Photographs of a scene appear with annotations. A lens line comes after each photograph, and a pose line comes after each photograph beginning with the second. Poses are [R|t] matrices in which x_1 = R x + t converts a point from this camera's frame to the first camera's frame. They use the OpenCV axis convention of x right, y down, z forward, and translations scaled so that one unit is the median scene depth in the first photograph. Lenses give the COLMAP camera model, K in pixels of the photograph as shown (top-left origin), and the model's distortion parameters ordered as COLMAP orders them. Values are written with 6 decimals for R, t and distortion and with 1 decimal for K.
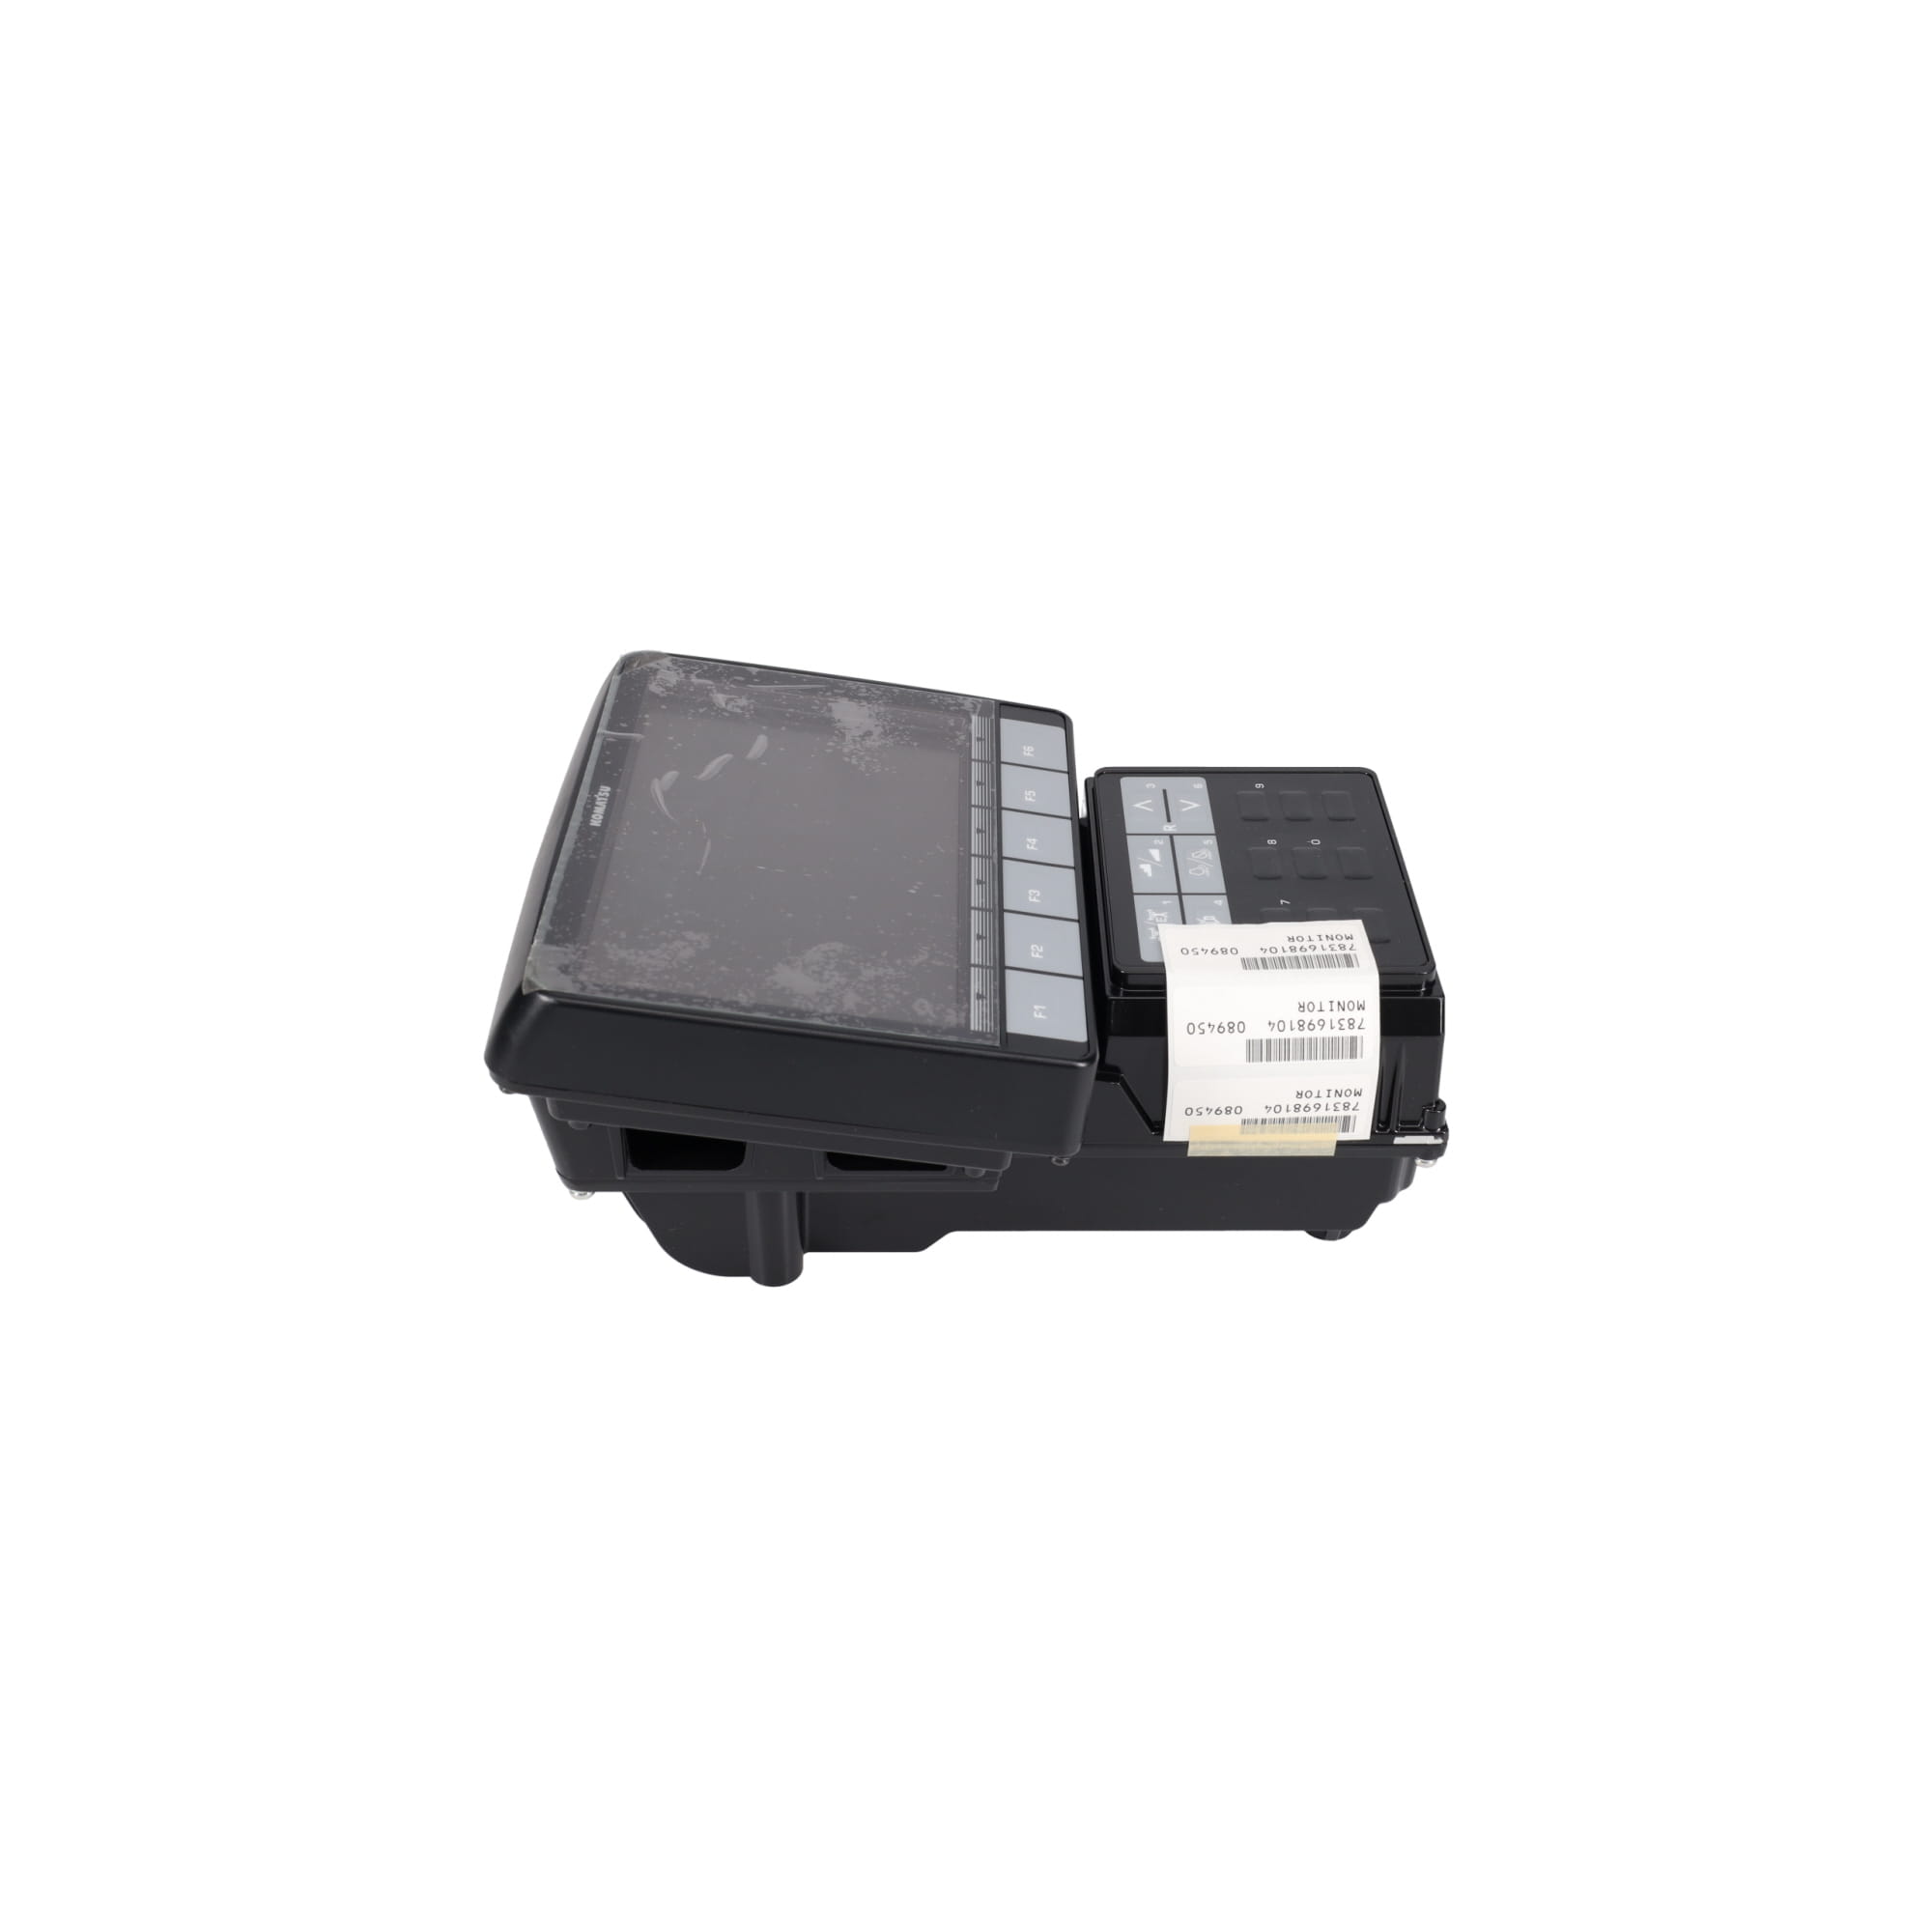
lens RADIAL K [[2065.1, 0, 966.0], [0, 2065.1, 966.0], [0, 0, 1]] dist [-0.002267, -0.001167]
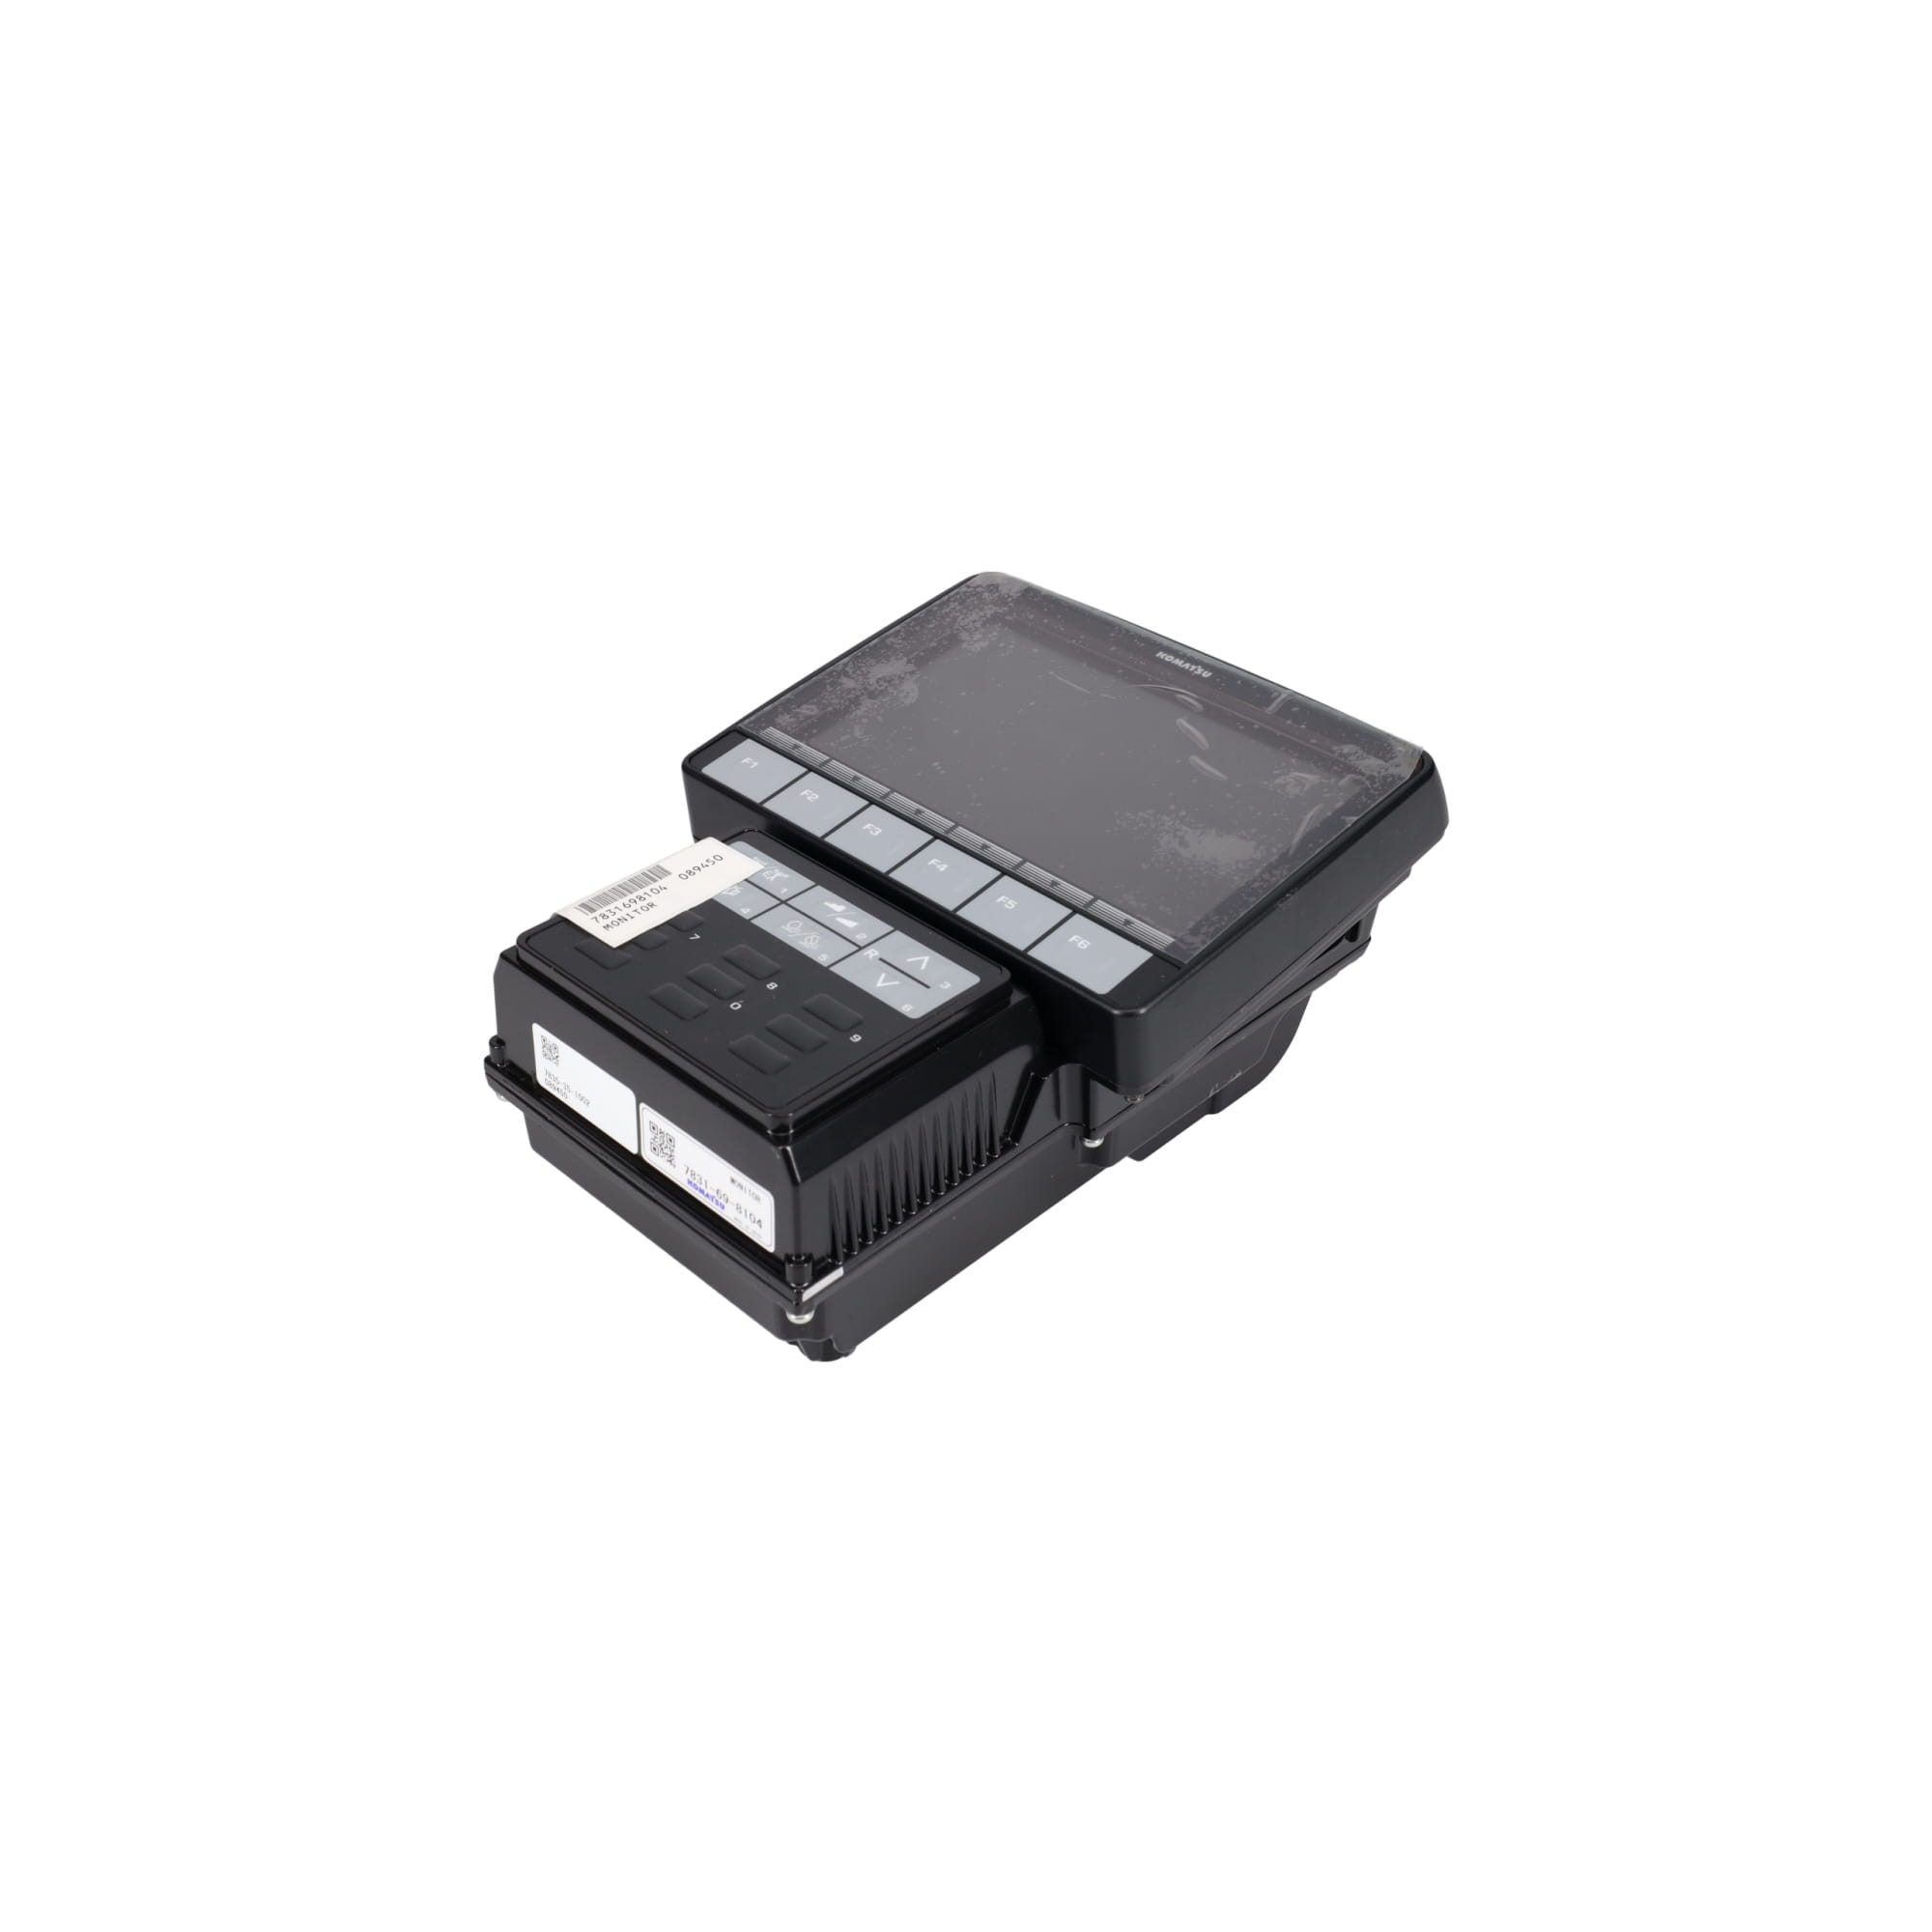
lens RADIAL K [[2065.1, 0, 966.0], [0, 2065.1, 966.0], [0, 0, 1]] dist [-0.002267, -0.001167]
pose [[-0.688409, 0.401720, -0.603915, 0.679813], [-0.443858, 0.425196, 0.788796, -0.876430], [0.573657, 0.811067, -0.114402, 1.227981]]
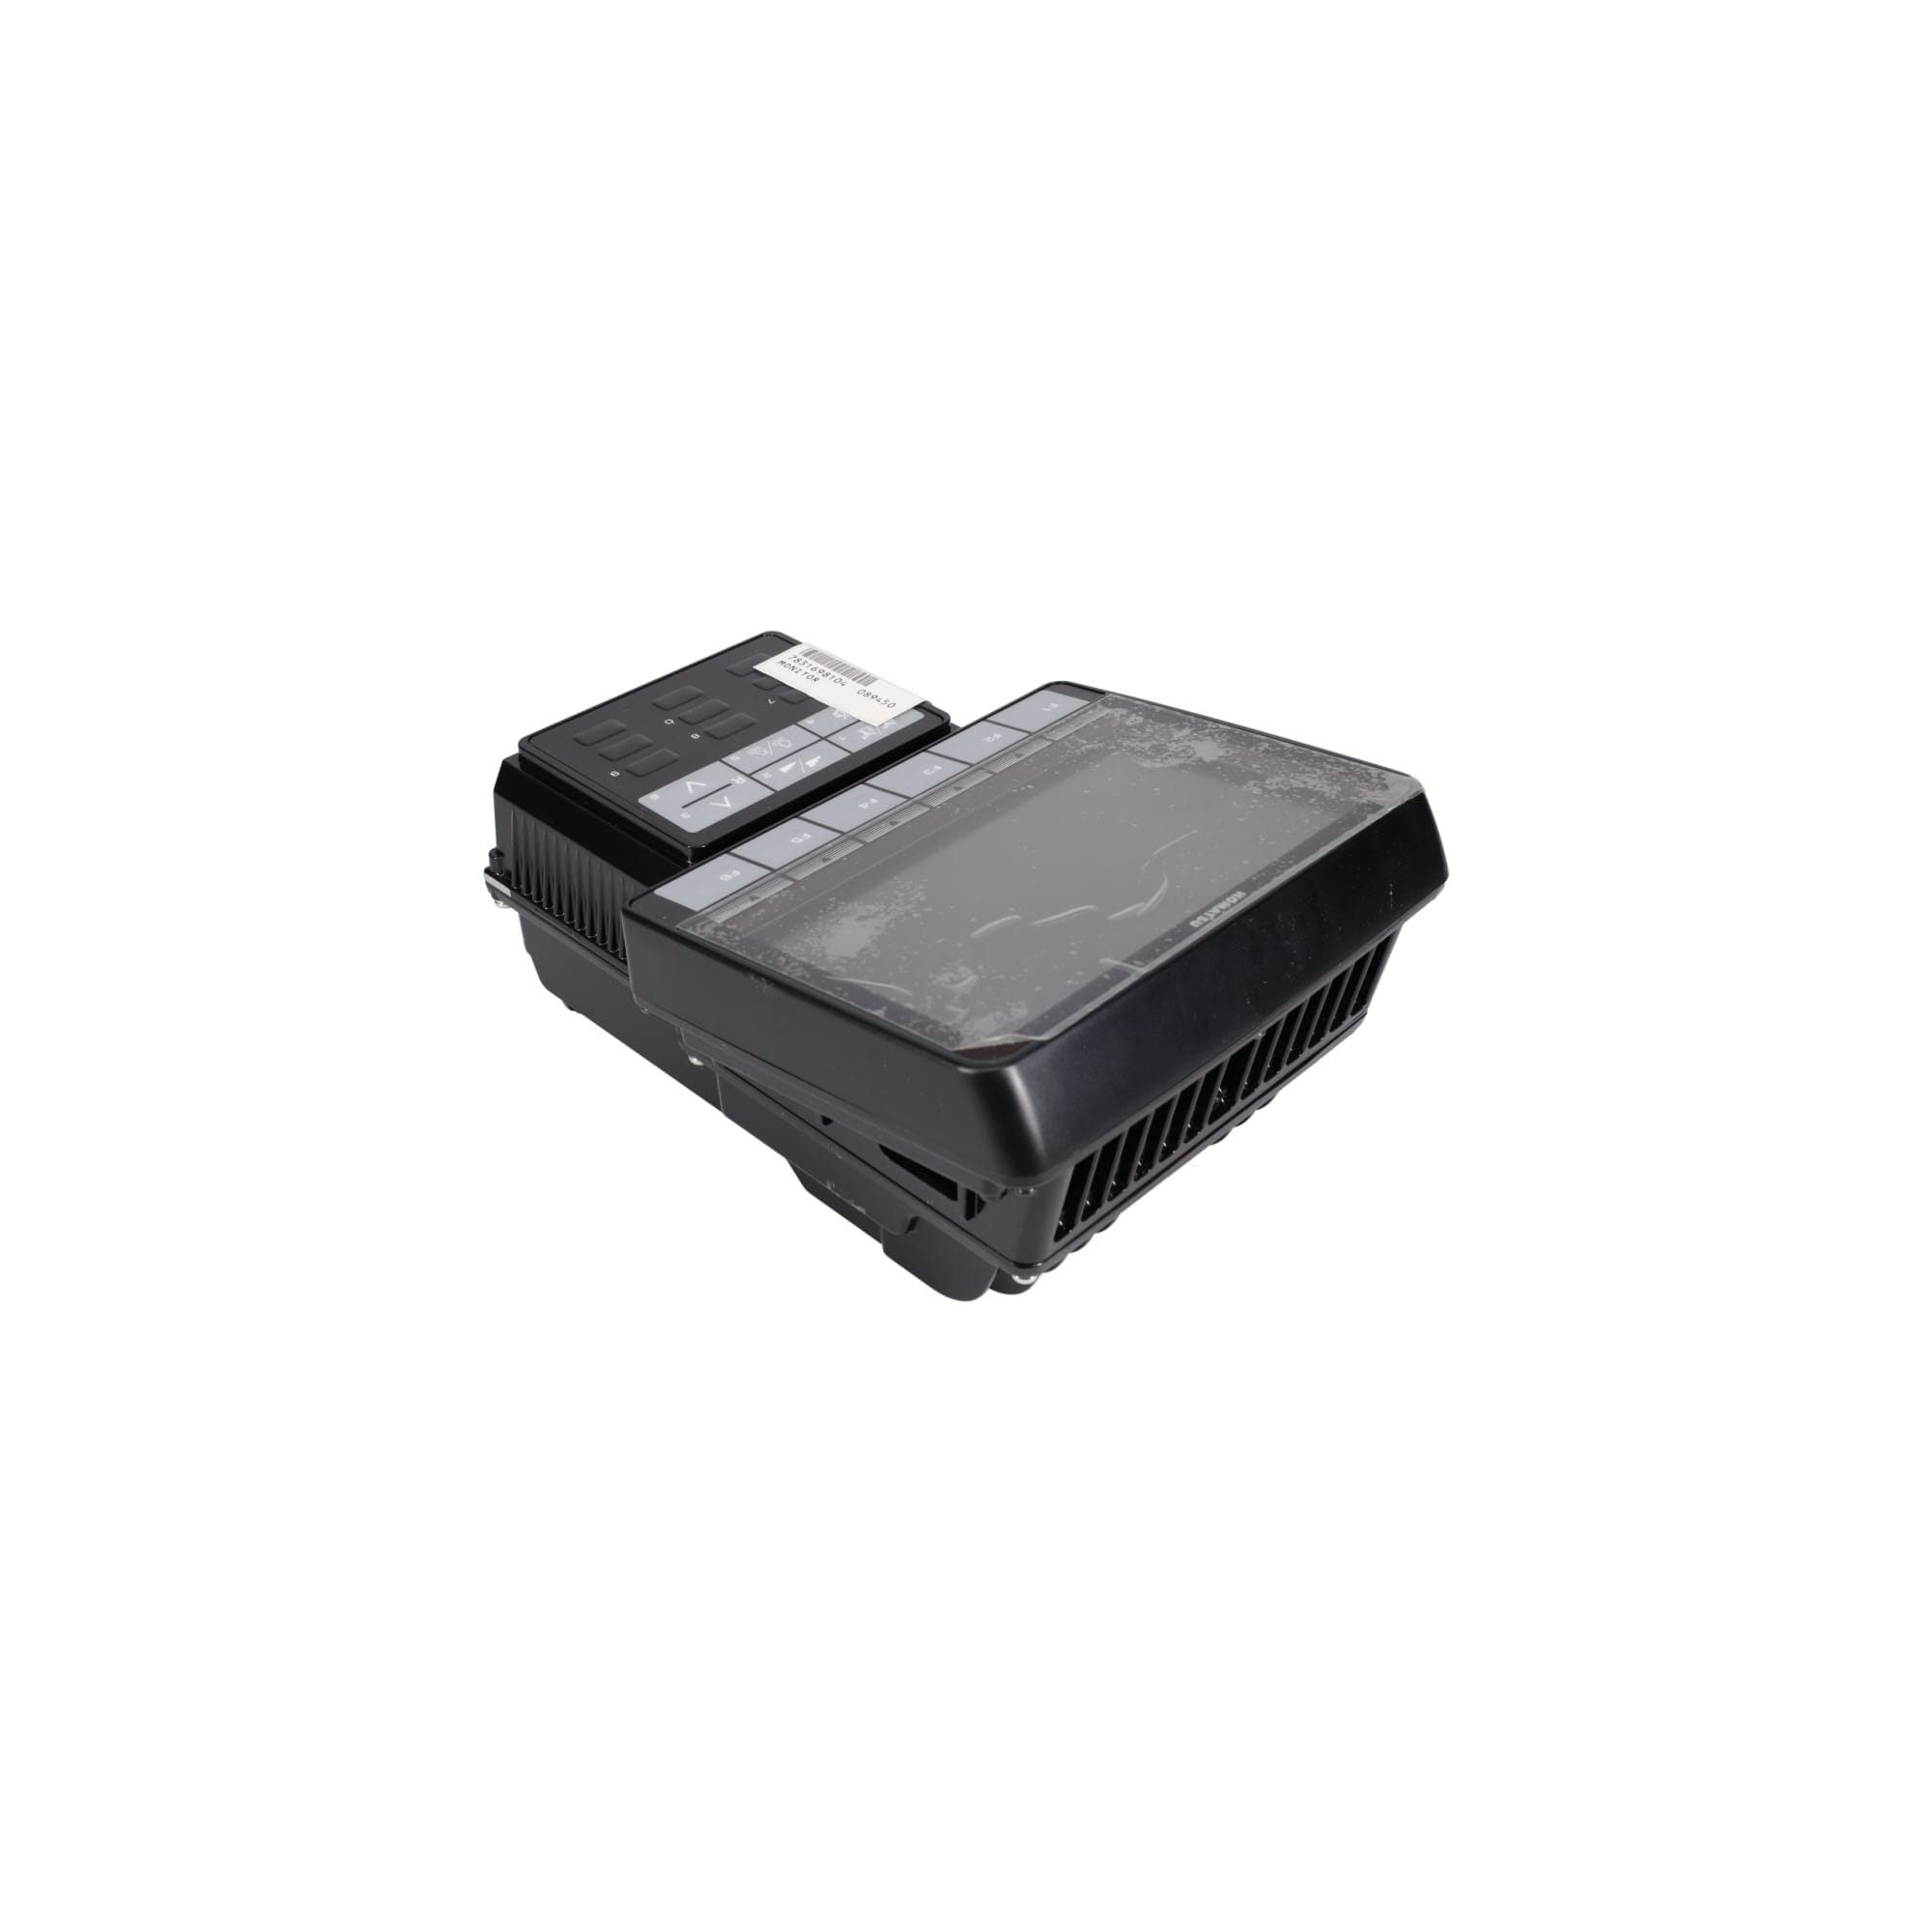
lens RADIAL K [[2092.9, 0, 913.3], [0, 2092.9, 928.8], [0, 0, 1]] dist [-0.010298, -0.002445]
pose [[-0.712673, -0.416207, 0.564685, -0.632256], [0.399870, 0.420359, 0.814495, -0.921913], [-0.576369, 0.806269, -0.133150, 1.243617]]
